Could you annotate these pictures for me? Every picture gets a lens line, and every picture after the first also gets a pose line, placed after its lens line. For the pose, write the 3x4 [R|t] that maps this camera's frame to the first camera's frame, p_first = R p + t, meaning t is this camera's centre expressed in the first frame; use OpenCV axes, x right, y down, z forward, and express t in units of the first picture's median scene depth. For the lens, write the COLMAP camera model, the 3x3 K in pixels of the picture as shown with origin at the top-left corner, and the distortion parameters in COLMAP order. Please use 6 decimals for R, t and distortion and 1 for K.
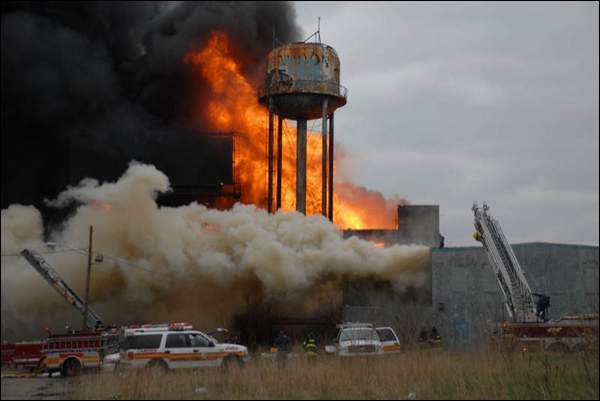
lens RADIAL K [[1165.4, 0, 299.7], [0, 1165.4, 215.4], [0, 0, 1]] dist [0.476603, 0.135716]
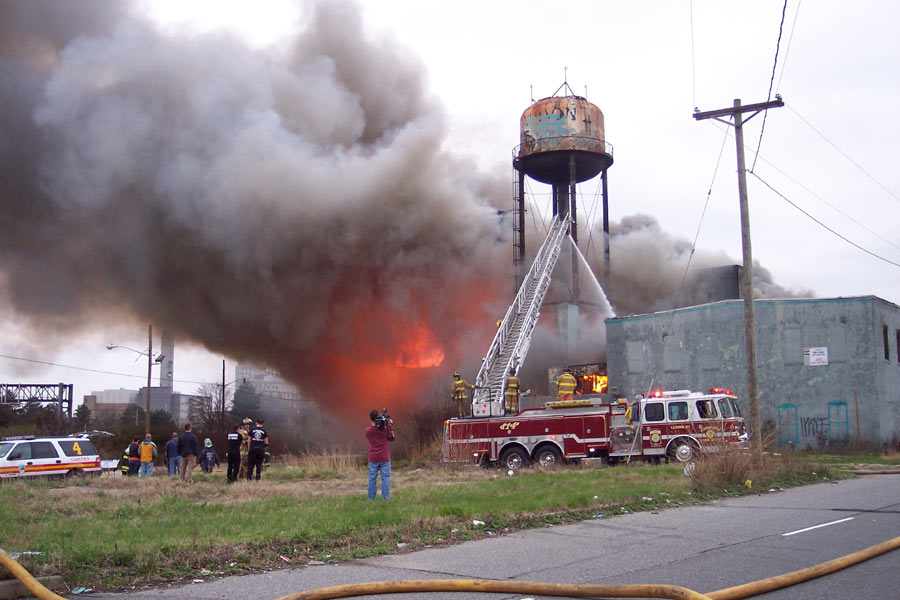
lens RADIAL K [[1028.9, 0, 450.0], [0, 1028.9, 300.0], [0, 0, 1]] dist [-0.146697, 0.228672]
pose [[0.862270, -0.084953, -0.499273, 0.374431], [0.078703, 0.996332, -0.033606, 0.030405], [0.500297, -0.010317, 0.865792, 0.354895]]
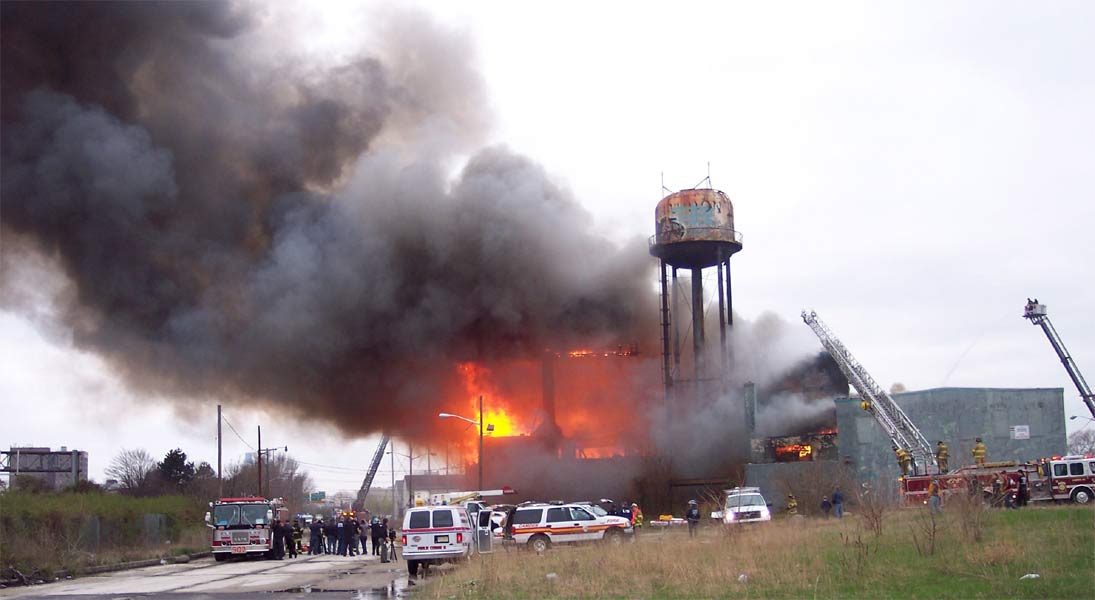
lens RADIAL K [[1253.4, 0, 545.3], [0, 1253.4, 362.3], [0, 0, 1]] dist [-0.149222, 0.214730]
pose [[0.989039, -0.050338, -0.138810, 0.021568], [0.050569, 0.998719, -0.001859, -0.011859], [0.138726, -0.005181, 0.990317, -0.031069]]
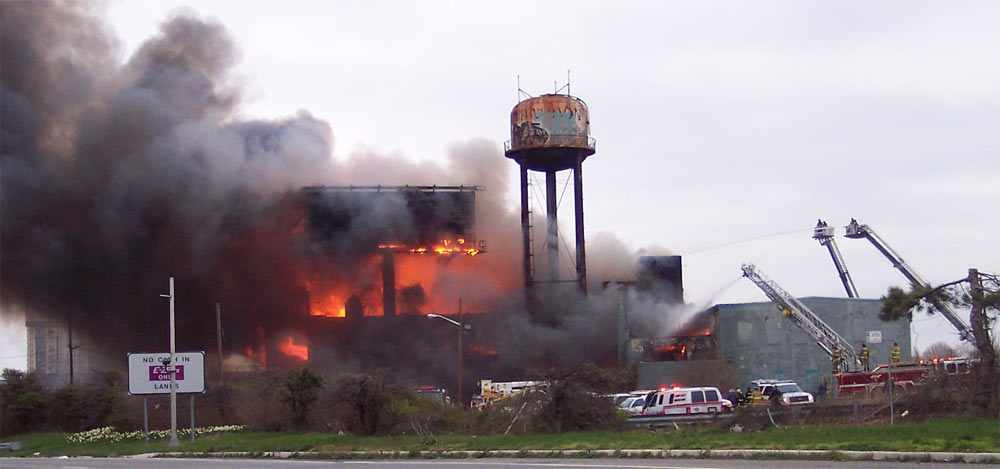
lens RADIAL K [[1678.1, 0, 523.7], [0, 1678.1, 236.5], [0, 0, 1]] dist [-0.141091, 0.018930]
pose [[0.982049, -0.018996, 0.187665, -0.348265], [0.016667, 0.999763, 0.013983, -0.058576], [-0.187887, -0.010605, 0.982133, -0.457038]]
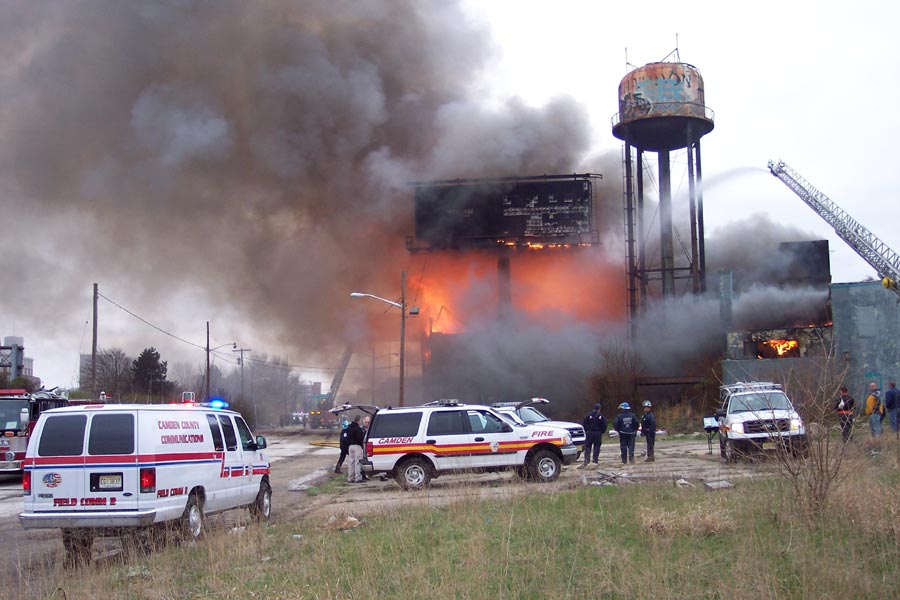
lens RADIAL K [[1028.9, 0, 450.0], [0, 1028.9, 300.0], [0, 0, 1]] dist [-0.146697, 0.228672]
pose [[0.975714, -0.045569, -0.214257, 0.005506], [0.047913, 0.998835, 0.005757, 0.022630], [0.213745, -0.015883, 0.976760, 0.267963]]
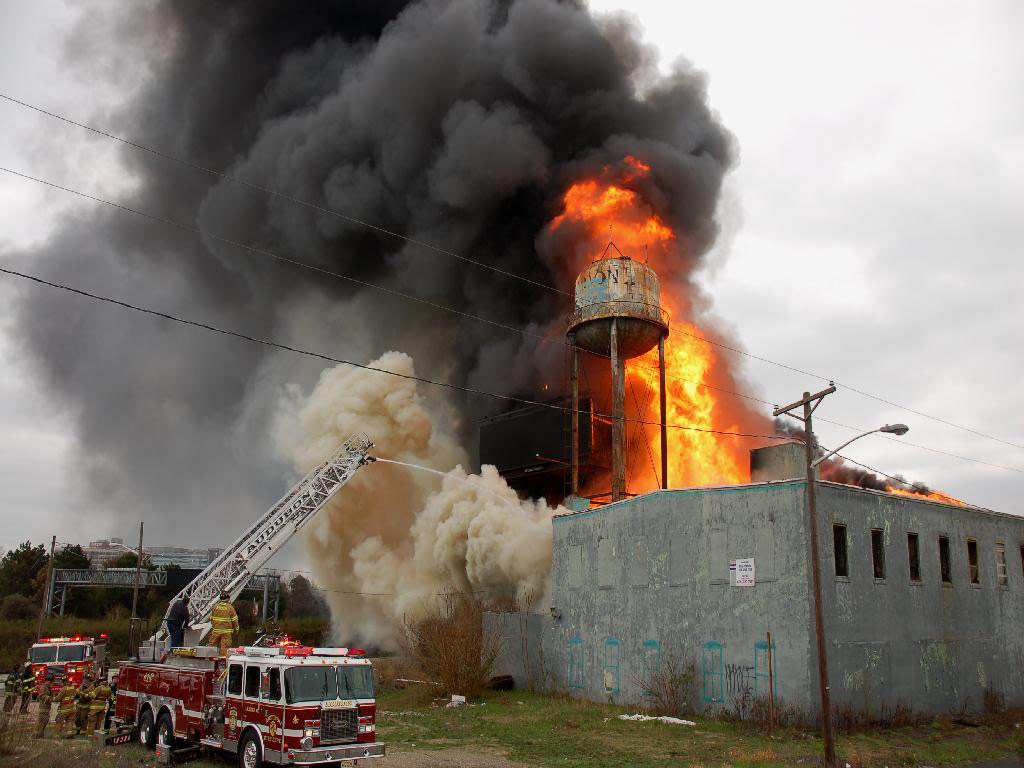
lens RADIAL K [[885.6, 0, 559.8], [0, 885.6, 383.1], [0, 0, 1]] dist [-0.188726, 0.211457]
pose [[0.674845, -0.204877, -0.708950, 0.473525], [0.121476, 0.978425, -0.167119, 0.036172], [0.727893, 0.026660, 0.685173, 0.695527]]
